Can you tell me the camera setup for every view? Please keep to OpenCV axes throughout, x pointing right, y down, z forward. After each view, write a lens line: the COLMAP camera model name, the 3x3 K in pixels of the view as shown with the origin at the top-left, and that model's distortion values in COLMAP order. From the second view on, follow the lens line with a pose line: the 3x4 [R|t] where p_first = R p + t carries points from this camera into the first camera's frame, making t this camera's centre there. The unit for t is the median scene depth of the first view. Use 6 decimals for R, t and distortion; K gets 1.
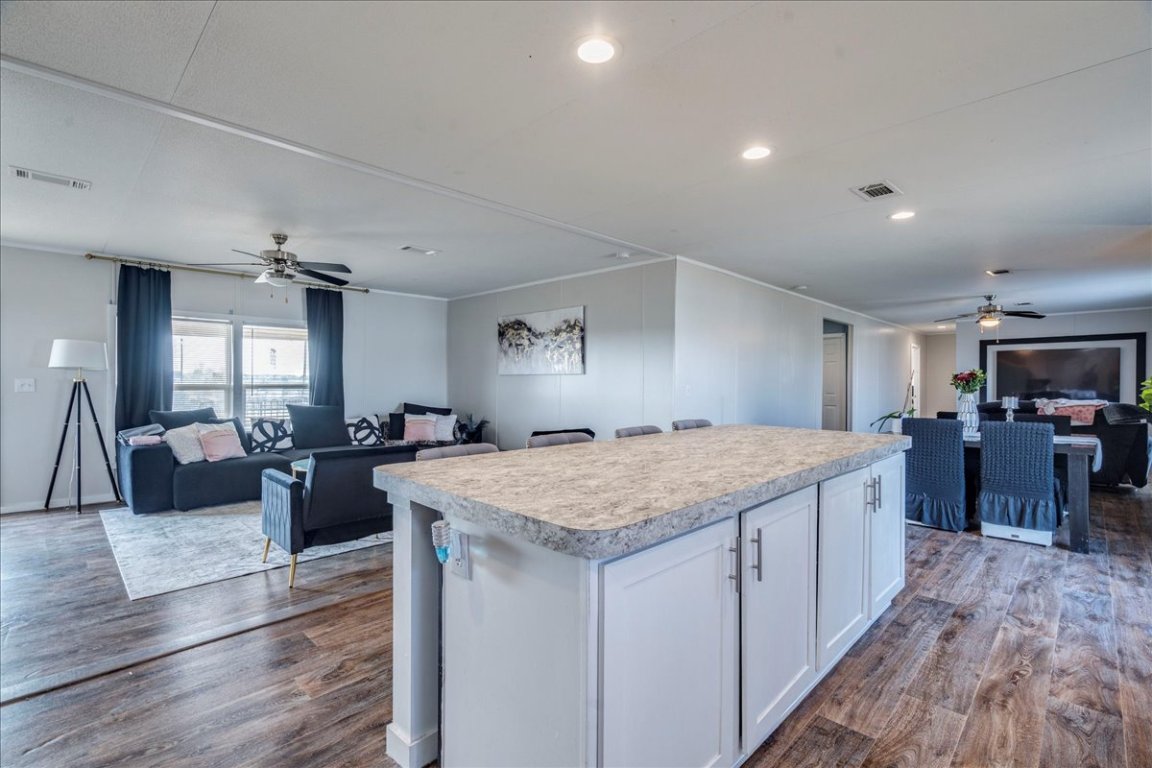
lens RADIAL K [[520.4, 0, 575.4], [0, 520.4, 402.7], [0, 0, 1]] dist [-0.014142, 0.000104]
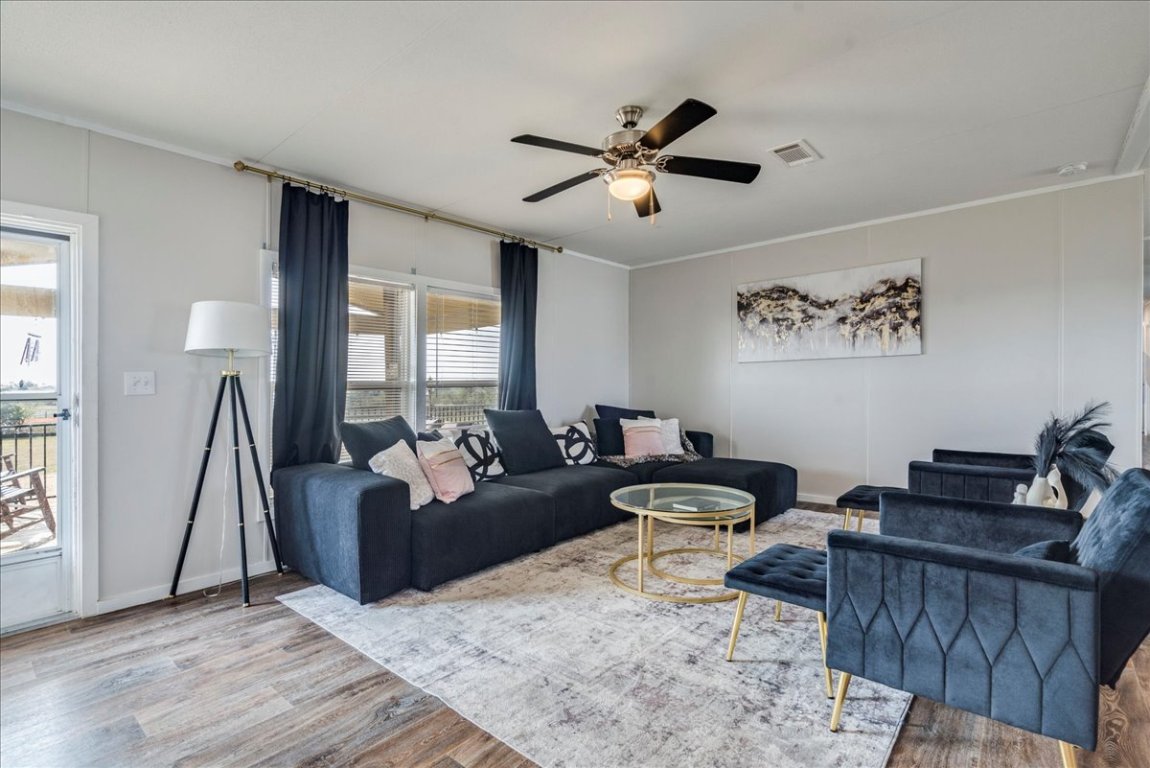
lens RADIAL K [[537.2, 0, 569.0], [0, 537.2, 396.1], [0, 0, 1]] dist [-0.002861, 0.000440]
pose [[0.998223, -0.024499, 0.054324, -0.495899], [0.025793, 0.999397, -0.023234, 0.005581], [-0.053722, 0.024594, 0.998253, 0.297675]]
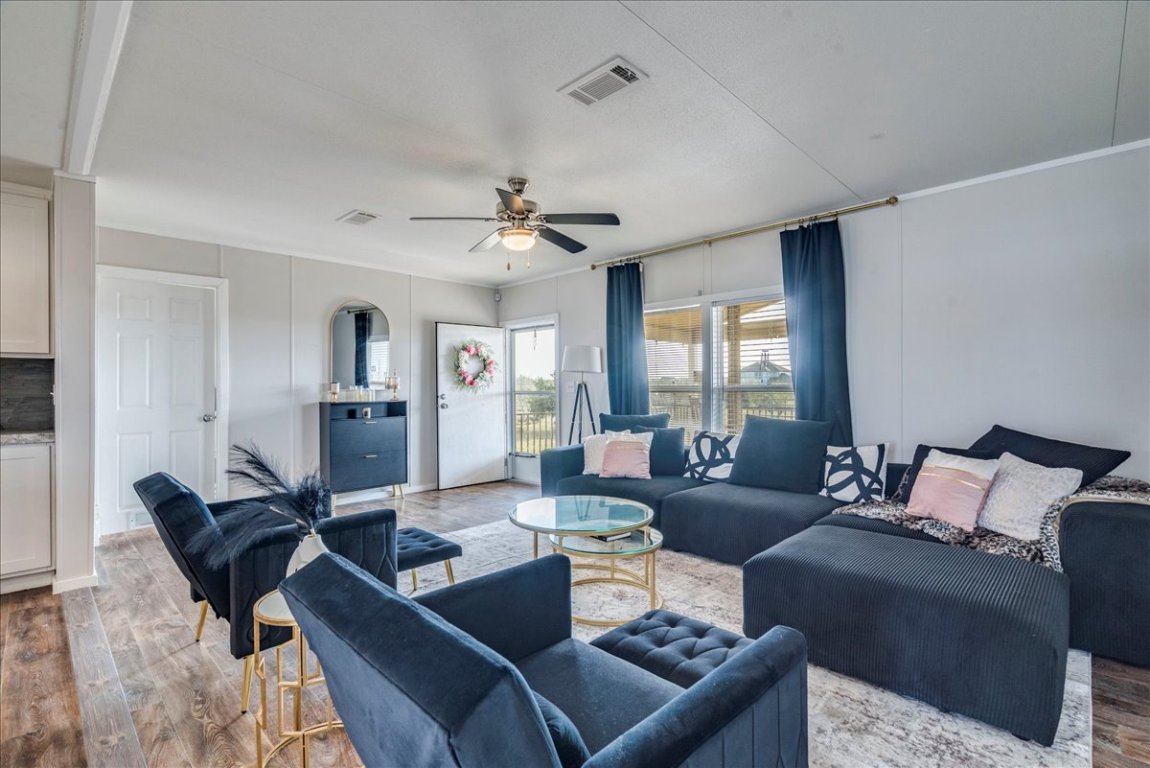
lens RADIAL K [[528.2, 0, 575.0], [0, 528.2, 384.0], [0, 0, 1]] dist [-0.002991, -0.000355]
pose [[0.006838, -0.012379, -0.999900, 0.130098], [-0.033856, 0.999347, -0.012604, -0.020496], [0.999403, 0.033938, 0.006415, 0.789976]]
